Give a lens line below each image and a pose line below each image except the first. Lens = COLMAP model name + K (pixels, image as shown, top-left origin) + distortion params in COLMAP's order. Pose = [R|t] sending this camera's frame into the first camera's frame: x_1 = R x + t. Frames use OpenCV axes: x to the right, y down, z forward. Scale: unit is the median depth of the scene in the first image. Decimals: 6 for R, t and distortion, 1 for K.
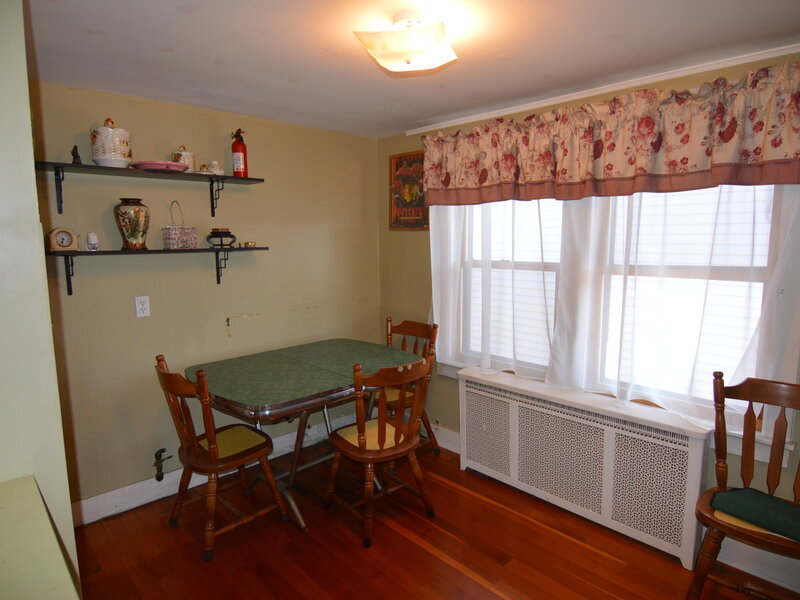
lens RADIAL K [[488.6, 0, 400.0], [0, 488.6, 300.0], [0, 0, 1]] dist [-0.003605, -0.005485]
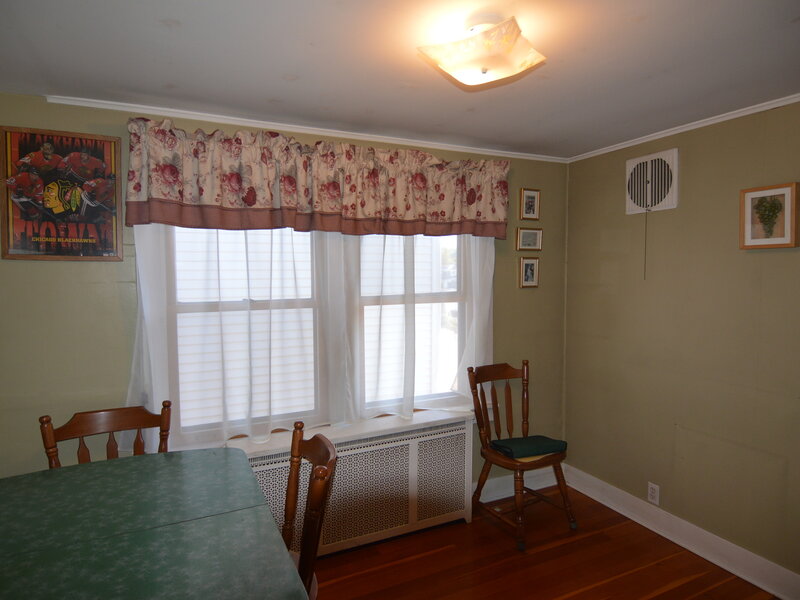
lens RADIAL K [[488.6, 0, 400.0], [0, 488.6, 300.0], [0, 0, 1]] dist [-0.003605, -0.005485]
pose [[0.296093, -0.052509, 0.953715, -0.571882], [0.126868, 0.991803, 0.015219, -0.070737], [-0.946696, 0.116490, 0.300327, 0.592055]]
